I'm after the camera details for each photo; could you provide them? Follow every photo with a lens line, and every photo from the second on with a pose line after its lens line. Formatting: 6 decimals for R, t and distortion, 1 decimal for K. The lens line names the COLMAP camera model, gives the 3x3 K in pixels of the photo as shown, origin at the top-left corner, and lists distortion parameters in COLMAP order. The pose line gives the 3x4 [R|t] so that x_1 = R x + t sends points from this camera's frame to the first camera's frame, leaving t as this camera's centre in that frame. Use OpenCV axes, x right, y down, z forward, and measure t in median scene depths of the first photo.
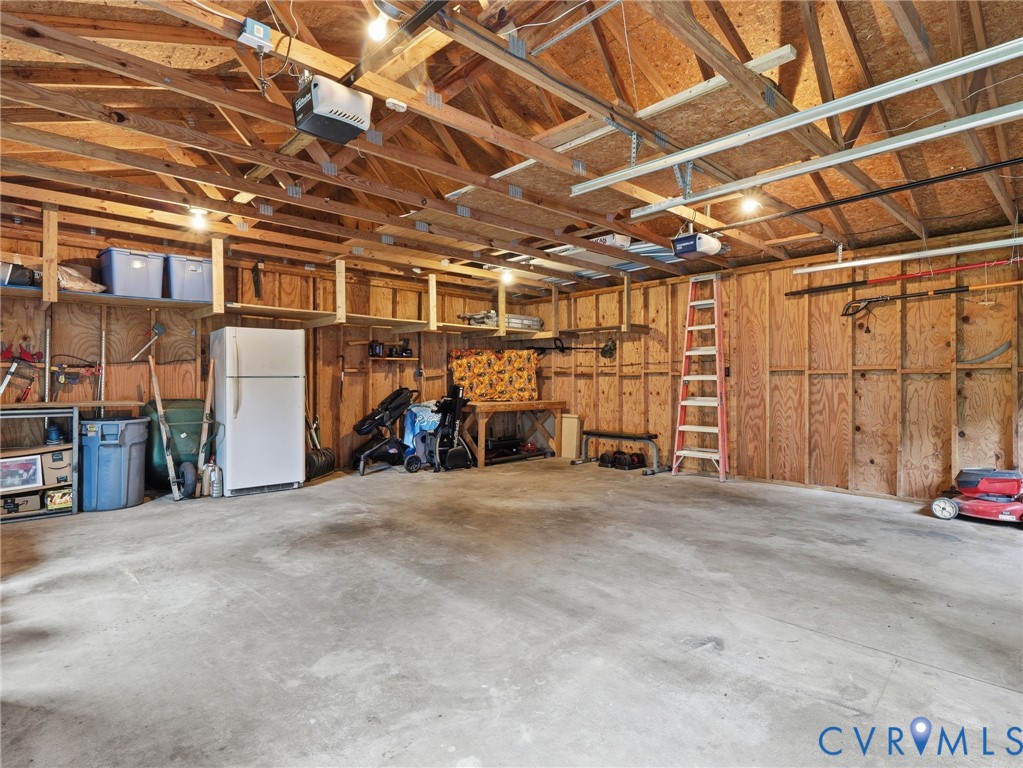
lens RADIAL K [[541.6, 0, 503.3], [0, 541.6, 384.9], [0, 0, 1]] dist [-0.000365, 0.000042]
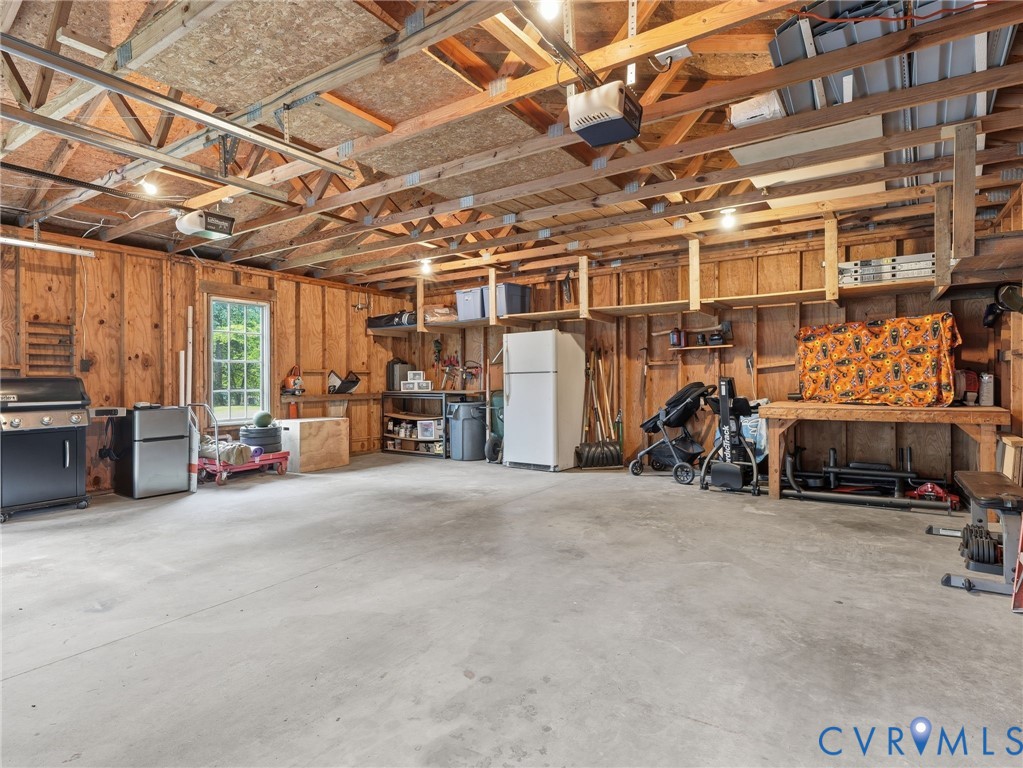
lens RADIAL K [[552.6, 0, 505.8], [0, 552.6, 382.6], [0, 0, 1]] dist [0.014818, 0.000206]
pose [[0.234782, 0.005158, -0.972034, 1.027010], [0.004136, 0.999972, 0.006305, -0.001054], [0.972039, -0.005500, 0.234754, 0.926653]]
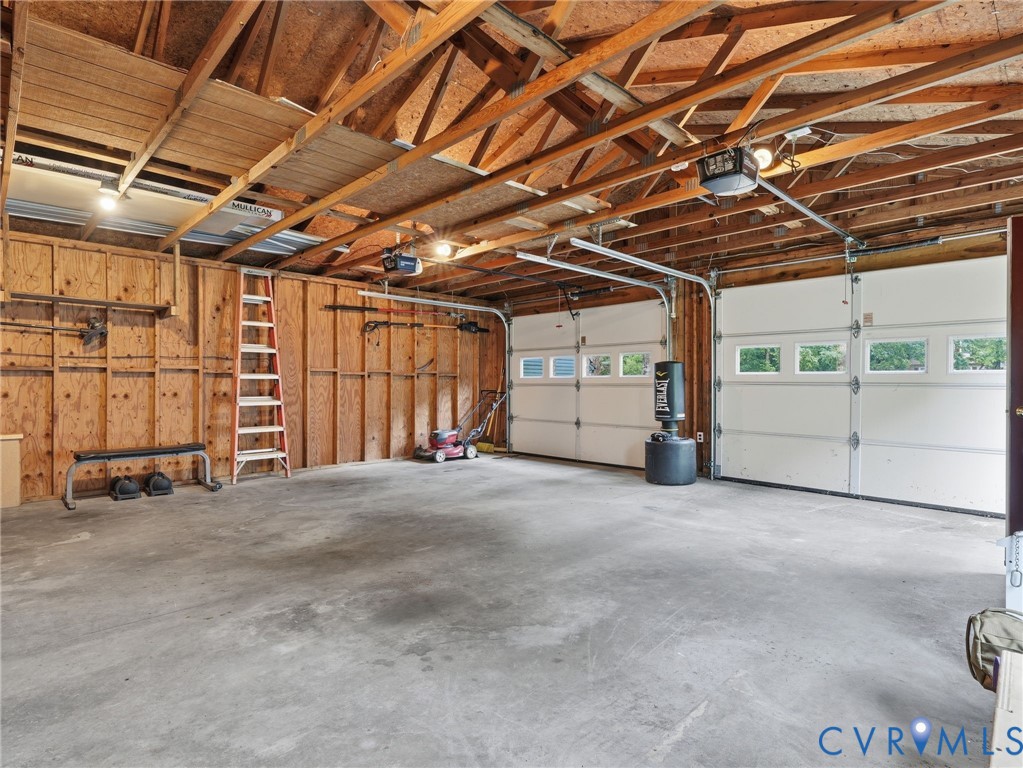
lens RADIAL K [[541.6, 0, 503.3], [0, 541.6, 384.9], [0, 0, 1]] dist [-0.000365, 0.000042]
pose [[-0.020661, -0.005670, 0.999770, -0.990812], [0.003200, 0.999978, 0.005738, -0.003279], [-0.999781, 0.003318, -0.020642, 0.955603]]
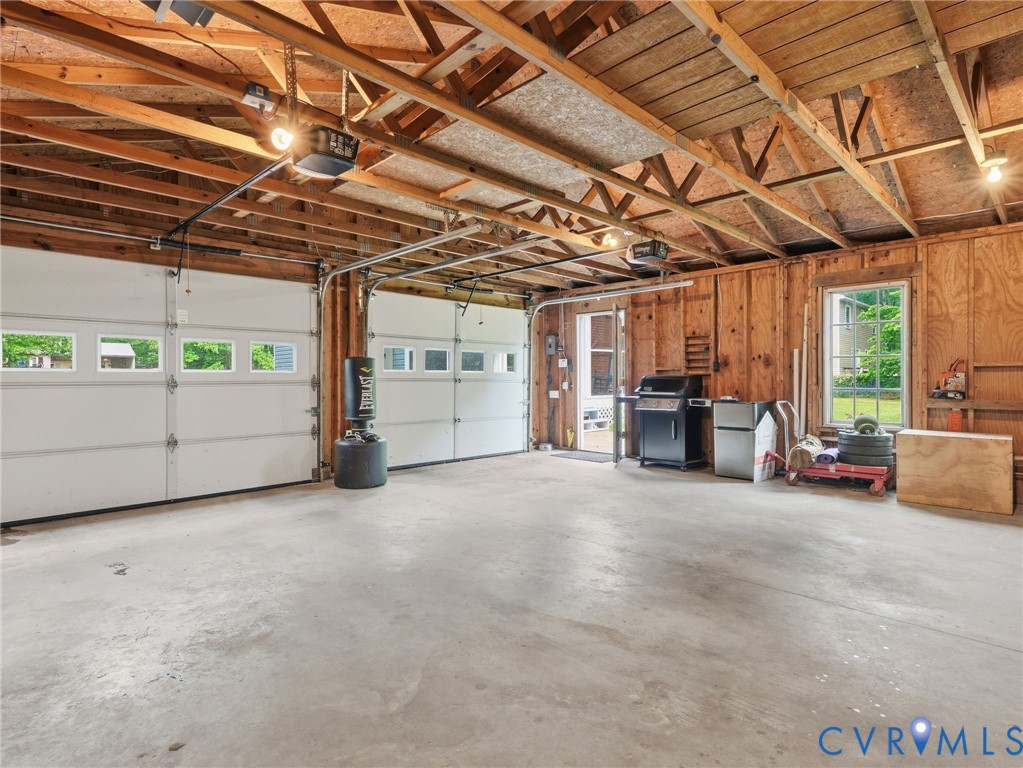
lens RADIAL K [[541.6, 0, 503.3], [0, 541.6, 384.9], [0, 0, 1]] dist [-0.000365, 0.000042]
pose [[-0.999427, 0.002420, -0.033774, 0.207257], [0.001995, 0.999918, 0.012631, -0.002333], [0.033801, 0.012556, -0.999350, 1.918234]]
